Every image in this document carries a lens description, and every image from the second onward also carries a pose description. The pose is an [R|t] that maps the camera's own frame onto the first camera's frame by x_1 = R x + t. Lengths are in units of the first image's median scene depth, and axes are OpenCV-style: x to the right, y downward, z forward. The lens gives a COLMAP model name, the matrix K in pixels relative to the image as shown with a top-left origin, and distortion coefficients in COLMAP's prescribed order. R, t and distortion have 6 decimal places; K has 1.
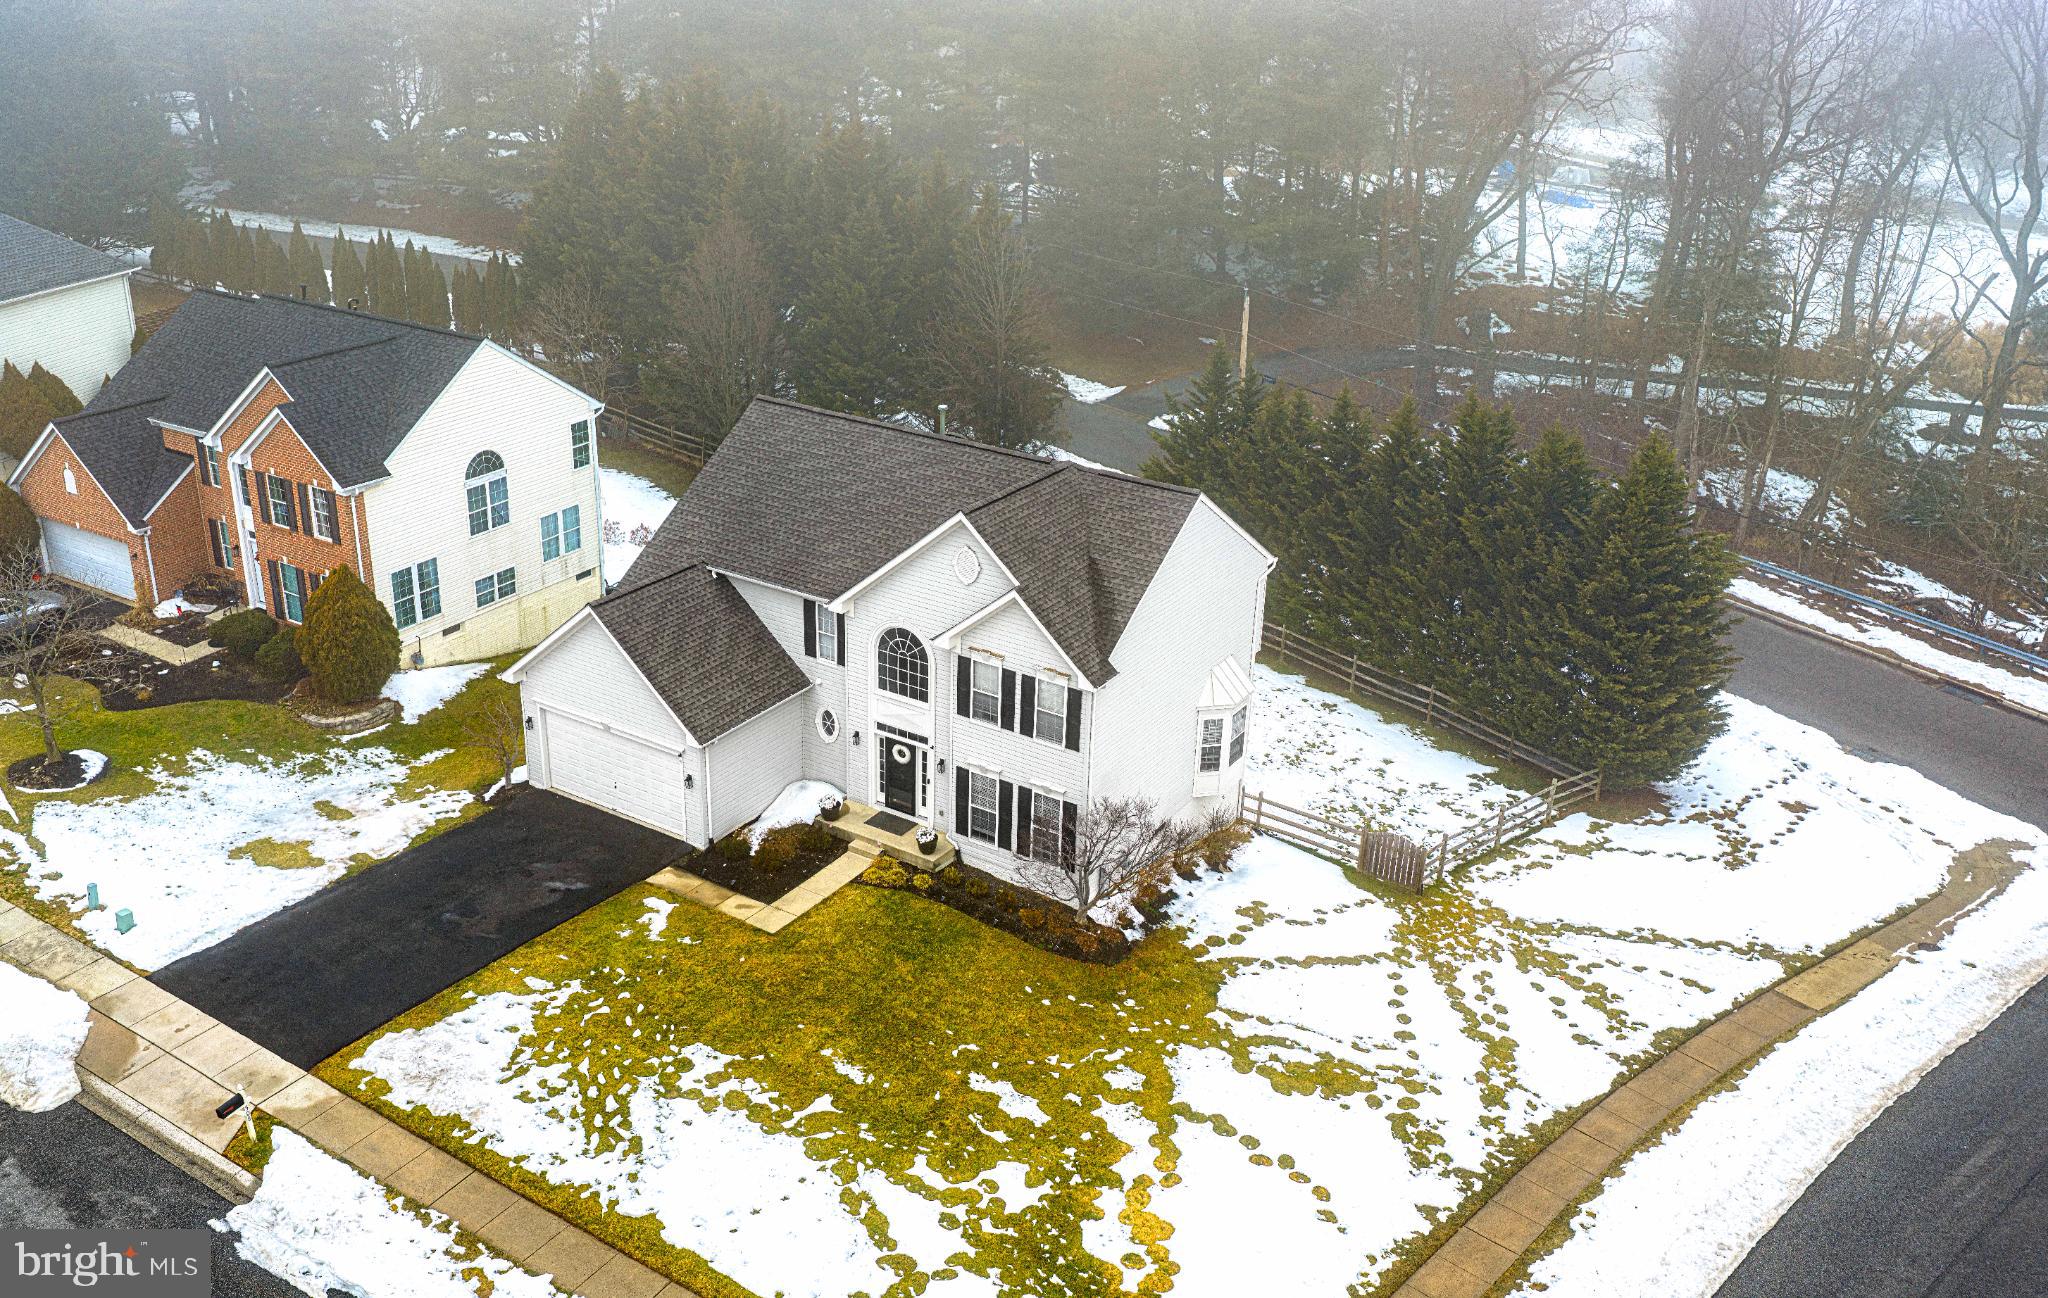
lens RADIAL K [[1849.3, 0, 1032.5], [0, 1849.3, 648.8], [0, 0, 1]] dist [0.001852, -0.018603]
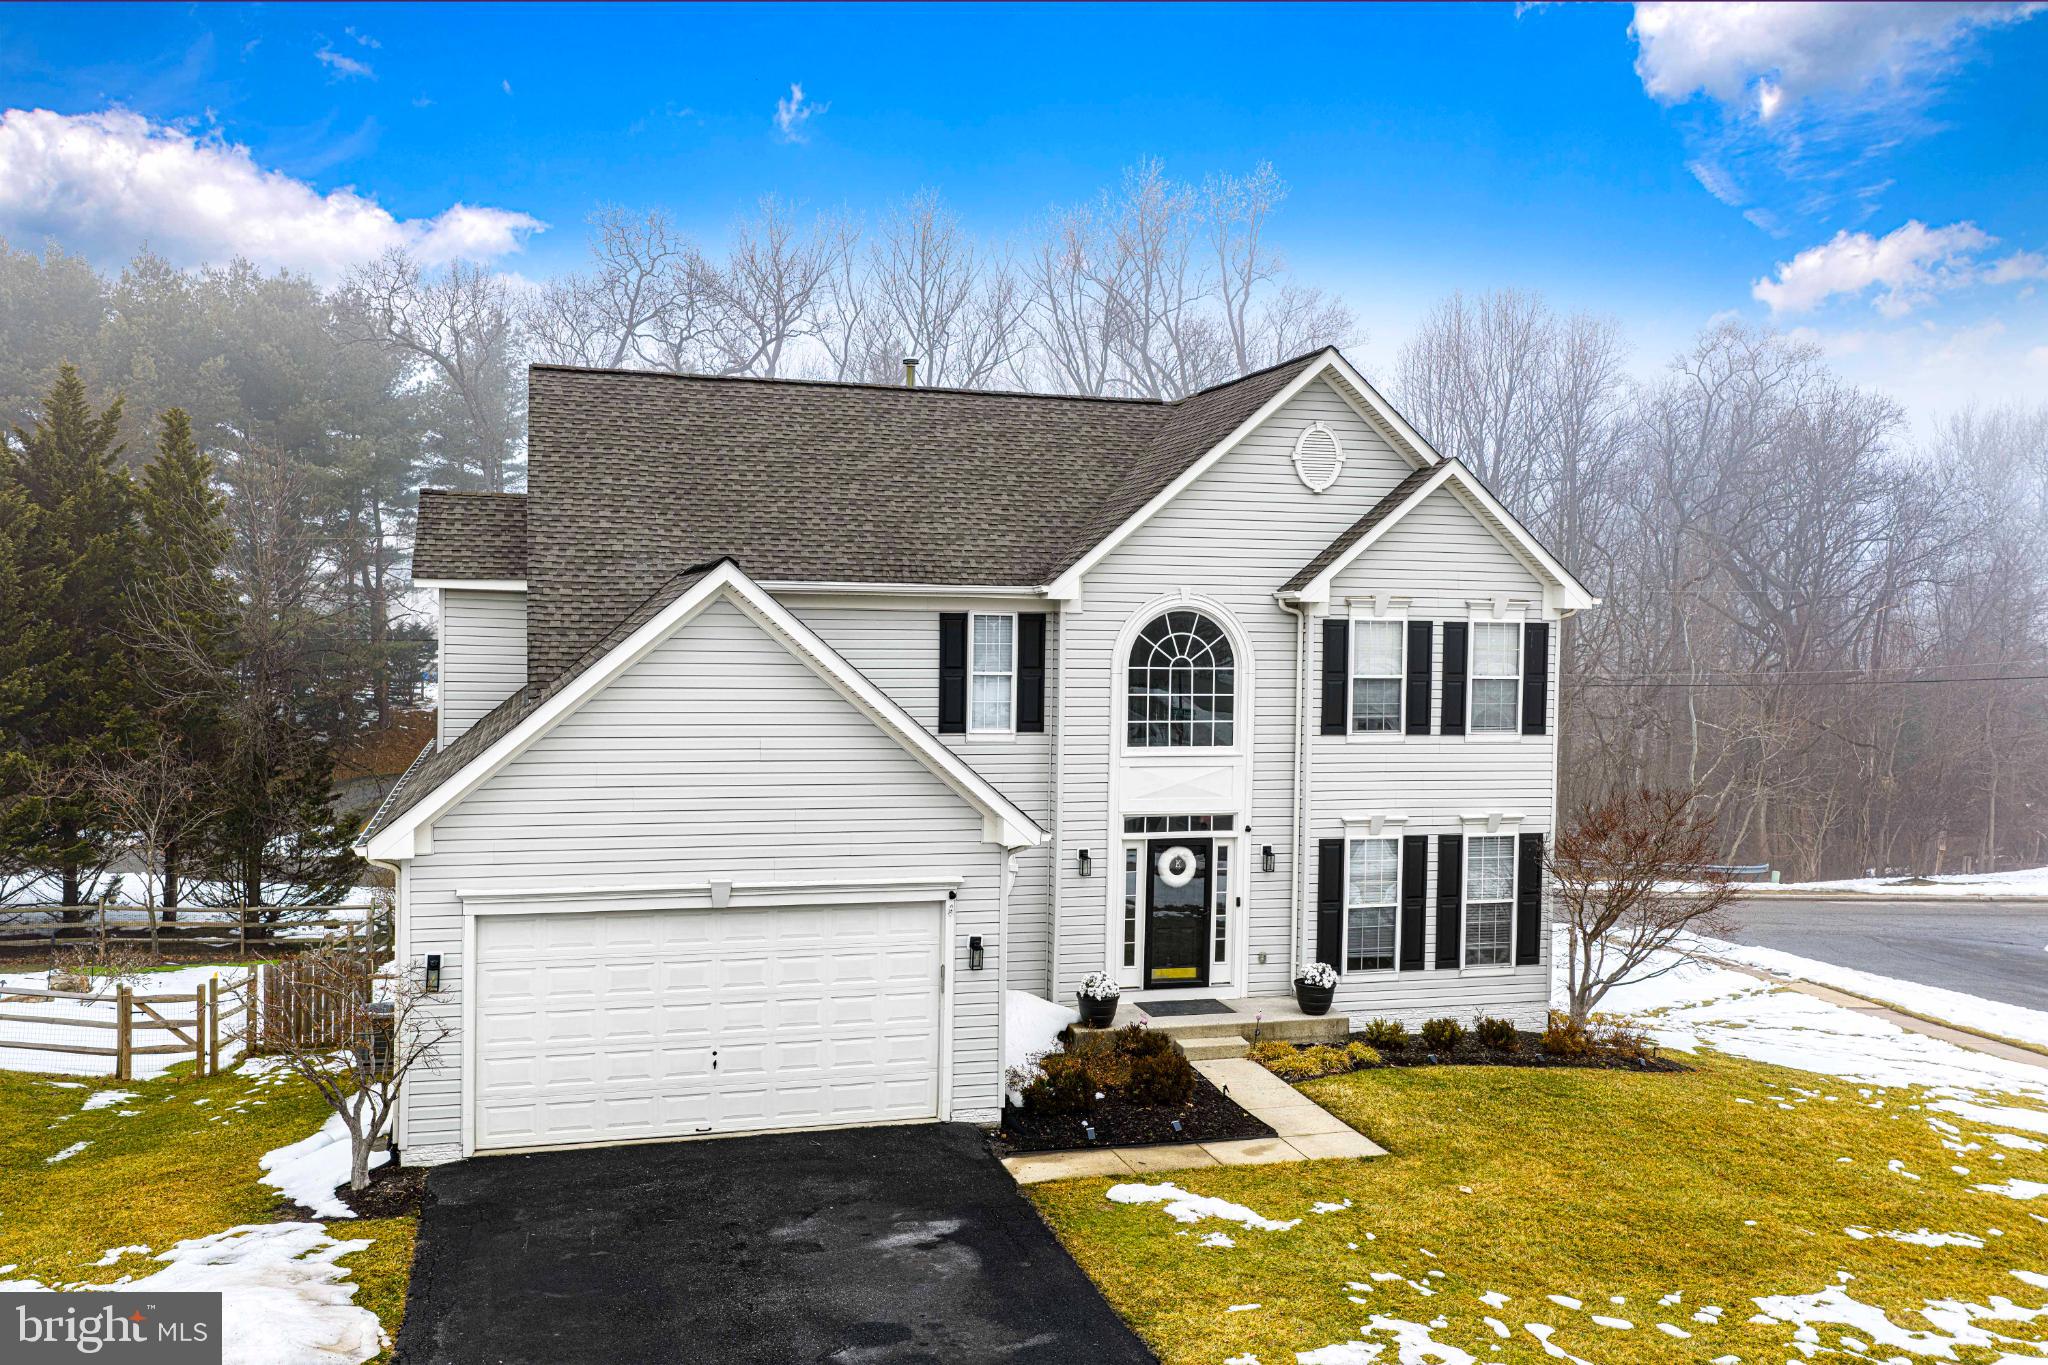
lens RADIAL K [[1770.6, 0, 1087.8], [0, 1770.6, 685.7], [0, 0, 1]] dist [0.007085, -0.013960]
pose [[0.648505, -0.050396, 0.759541, -0.478935], [0.306568, 0.930599, -0.200005, 0.103946], [-0.696748, 0.362555, 0.618948, 0.695167]]
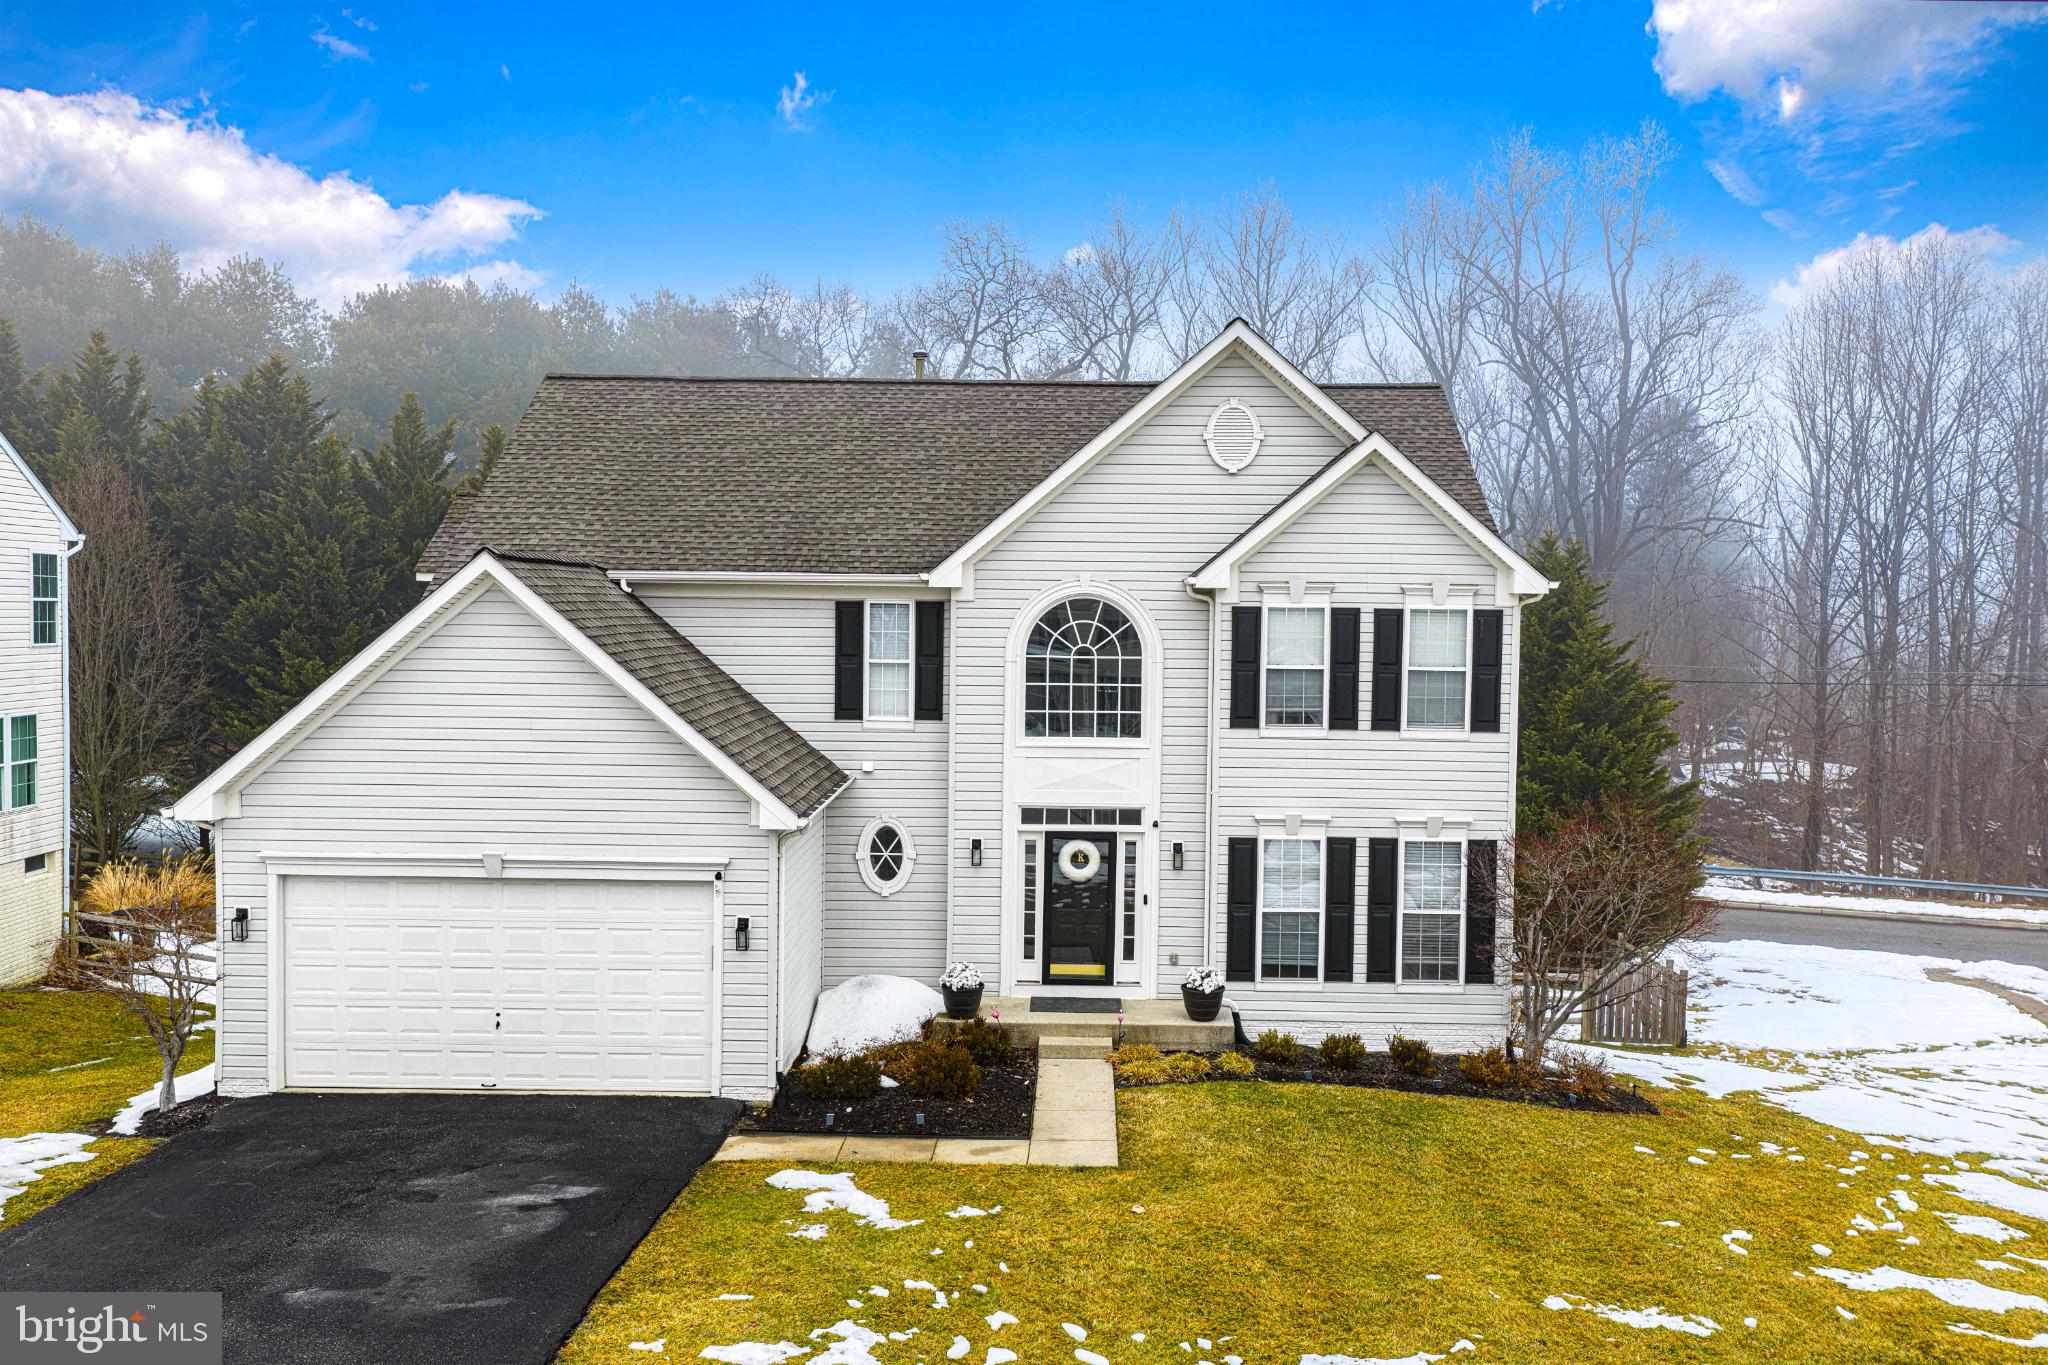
lens RADIAL K [[1770.6, 0, 1065.0], [0, 1770.6, 689.4], [0, 0, 1]] dist [0.007085, -0.013960]
pose [[0.847774, -0.046241, 0.528338, -0.339717], [0.224187, 0.934060, -0.277980, 0.151440], [-0.480645, 0.354111, 0.802238, 0.596261]]
